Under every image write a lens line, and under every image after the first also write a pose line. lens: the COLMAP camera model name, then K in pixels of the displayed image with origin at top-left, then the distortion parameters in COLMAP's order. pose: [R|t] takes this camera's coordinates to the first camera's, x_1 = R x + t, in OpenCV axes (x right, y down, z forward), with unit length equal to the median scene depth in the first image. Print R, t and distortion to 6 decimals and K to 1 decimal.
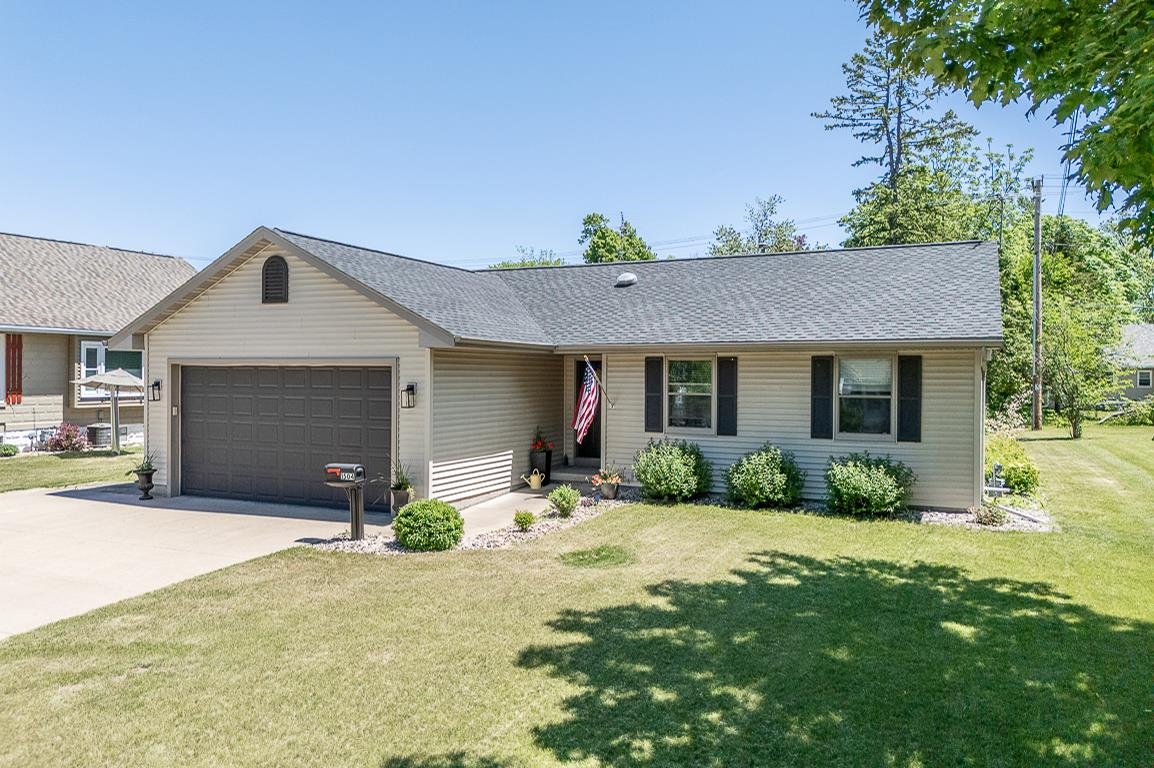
lens RADIAL K [[859.4, 0, 576.1], [0, 859.4, 383.7], [0, 0, 1]] dist [0.071041, -0.076061]
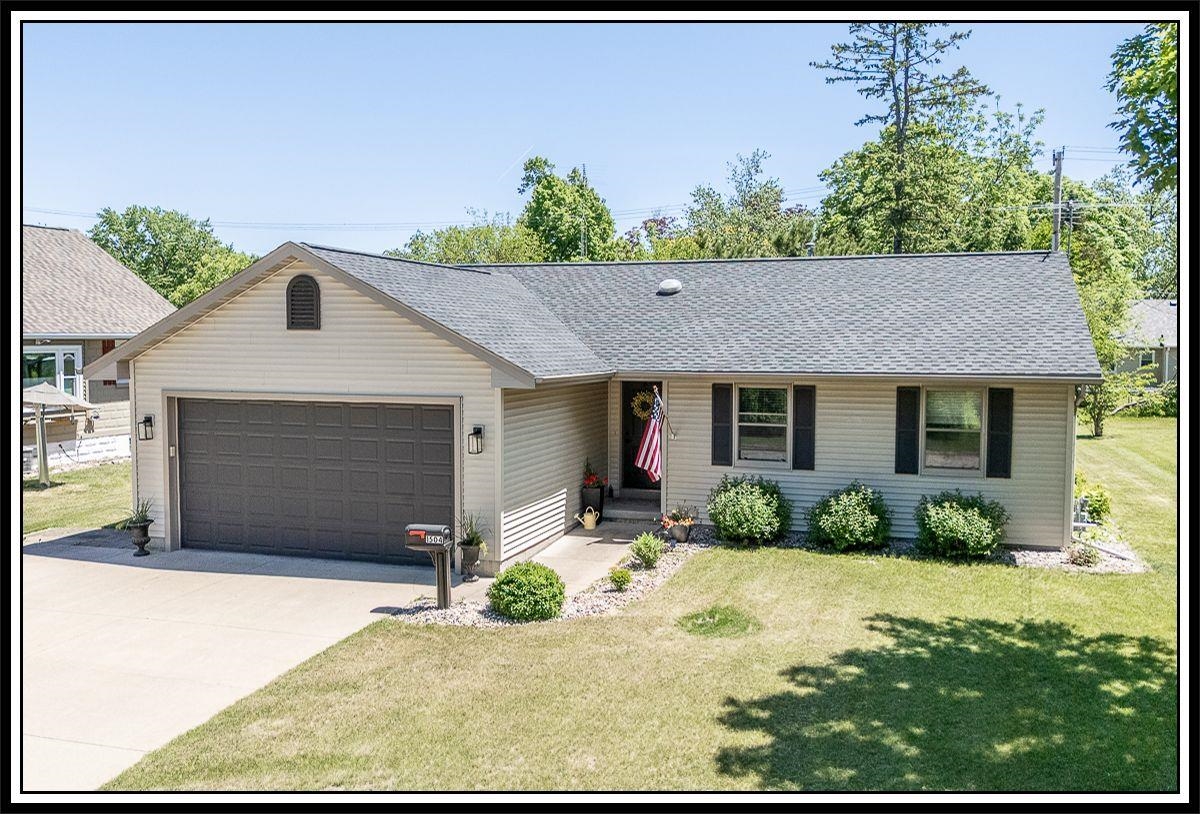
lens RADIAL K [[1016.6, 0, 625.6], [0, 1016.6, 405.8], [0, 0, 1]] dist [0.074261, -0.070789]
pose [[0.990927, -0.010832, 0.133965, -0.159255], [0.003061, 0.998308, 0.058075, -0.072159], [-0.134367, -0.057138, 0.989283, -0.057953]]
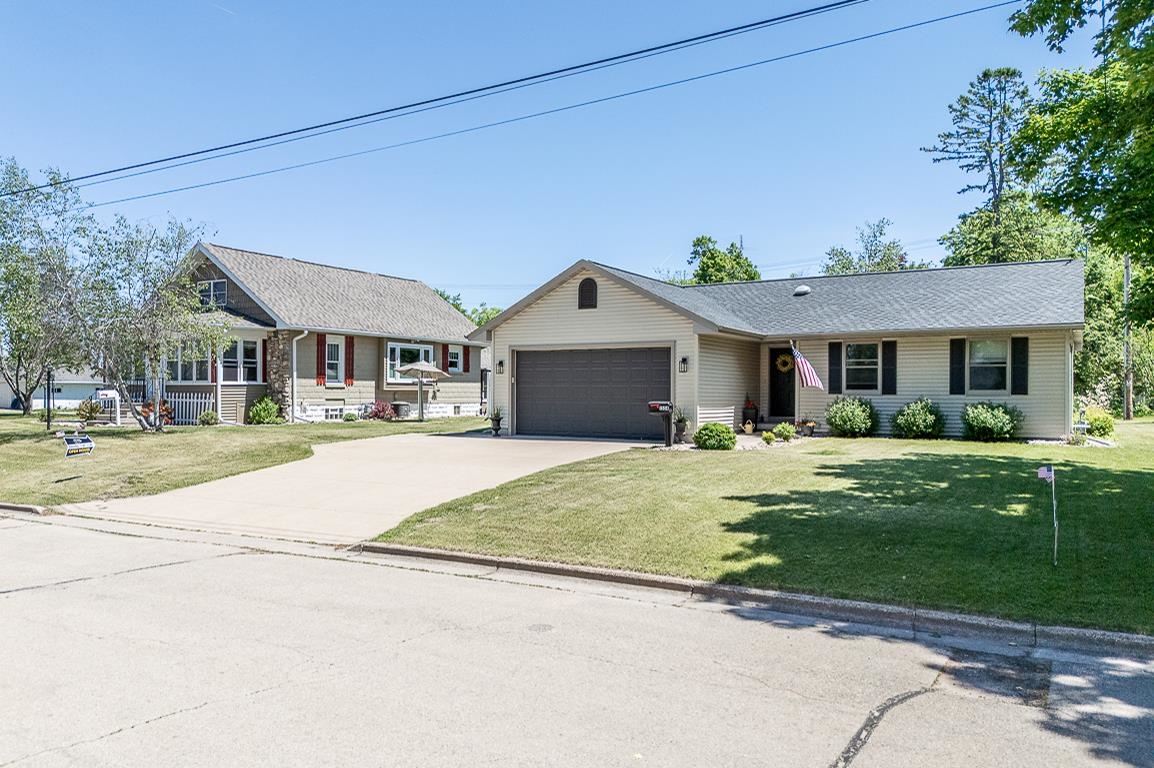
lens RADIAL K [[859.4, 0, 567.9], [0, 859.4, 392.5], [0, 0, 1]] dist [0.071041, -0.076061]
pose [[0.995072, -0.000062, -0.099152, -0.218928], [-0.001264, 0.999911, -0.013307, 0.075662], [0.099144, 0.013367, 0.994983, -0.517932]]
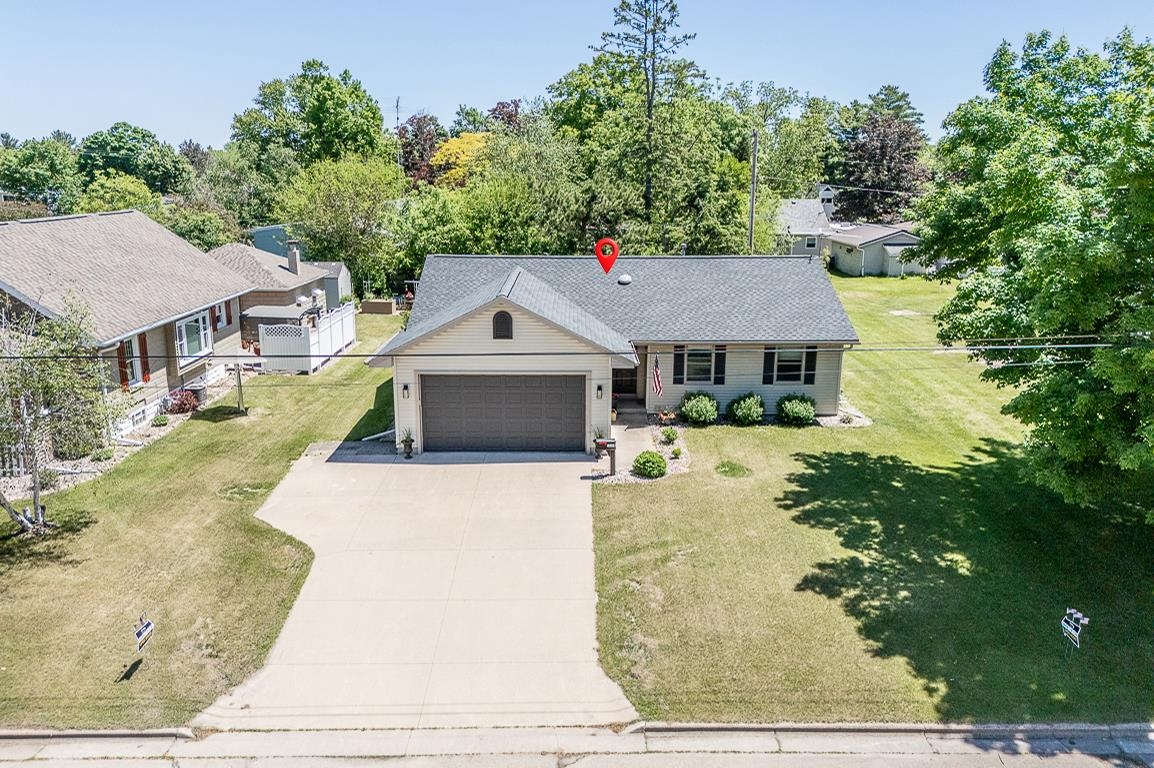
lens RADIAL K [[859.4, 0, 583.3], [0, 859.4, 385.7], [0, 0, 1]] dist [0.071041, -0.076061]
pose [[0.900463, -0.107160, 0.421524, -0.876874], [0.003826, 0.971086, 0.238698, -0.383574], [-0.434915, -0.213326, 0.874837, -0.516966]]
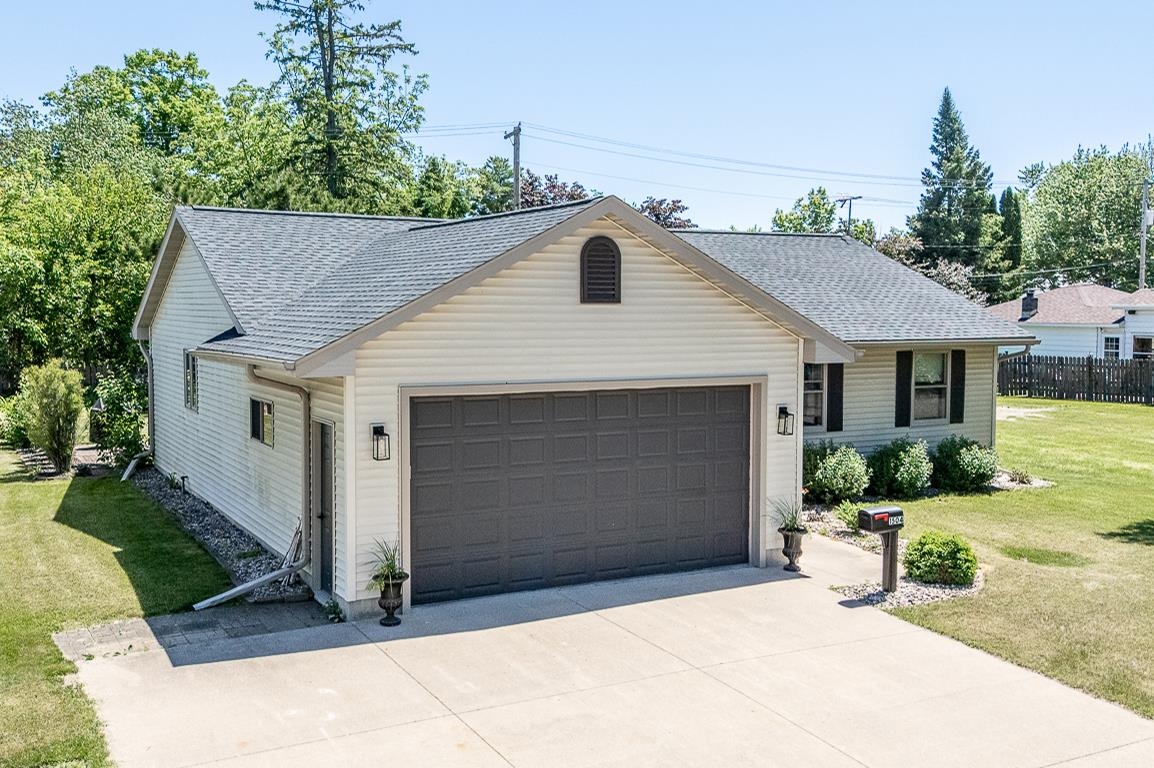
lens RADIAL K [[1166.9, 0, 582.5], [0, 1166.9, 383.0], [0, 0, 1]] dist [0.055705, 0.000000]
pose [[0.586918, -0.057563, 0.807598, -1.079940], [0.007979, 0.997832, 0.065323, -0.086306], [-0.809607, -0.031895, 0.586105, 0.431697]]
